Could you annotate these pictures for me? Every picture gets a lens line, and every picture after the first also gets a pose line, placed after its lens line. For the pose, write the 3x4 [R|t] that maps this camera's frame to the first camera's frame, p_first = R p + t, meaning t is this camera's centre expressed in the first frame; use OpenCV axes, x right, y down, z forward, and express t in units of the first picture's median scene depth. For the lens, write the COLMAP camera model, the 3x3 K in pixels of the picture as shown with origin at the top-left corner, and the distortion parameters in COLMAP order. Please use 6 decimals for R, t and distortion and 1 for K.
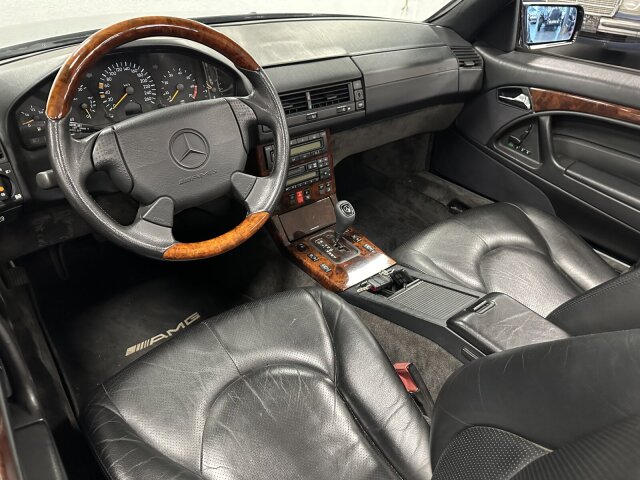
lens RADIAL K [[459.2, 0, 317.8], [0, 459.2, 230.6], [0, 0, 1]] dist [0.037906, -0.042536]
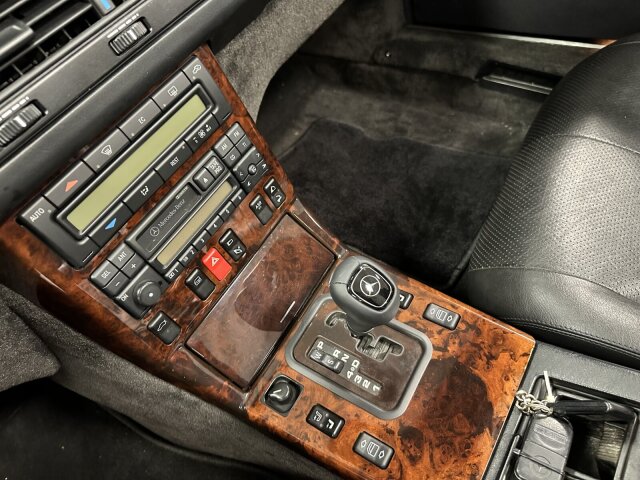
lens RADIAL K [[459.2, 0, 317.0], [0, 459.2, 236.1], [0, 0, 1]] dist [0.037906, -0.042536]
pose [[0.911974, -0.409622, 0.022658, 0.035929], [0.385971, 0.875415, 0.290990, -0.177748], [-0.139031, -0.256630, 0.956458, 0.684540]]
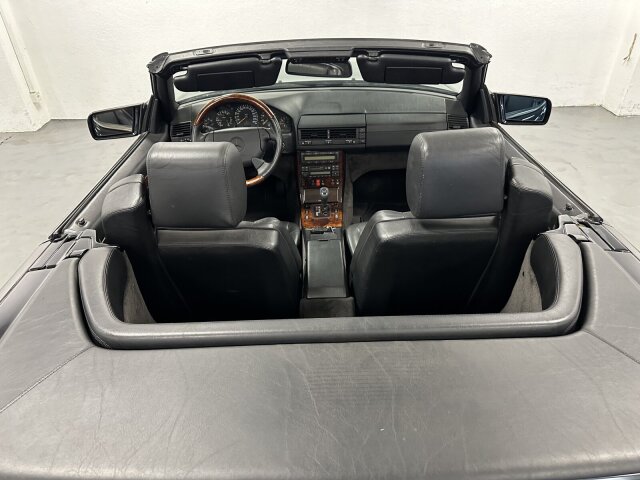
lens RADIAL K [[459.2, 0, 318.6], [0, 459.2, 237.3], [0, 0, 1]] dist [0.037906, -0.042536]
pose [[0.814274, 0.283428, -0.506583, 1.048202], [-0.286585, 0.955210, 0.073778, 0.002351], [0.504804, 0.085104, 0.859029, -0.647509]]
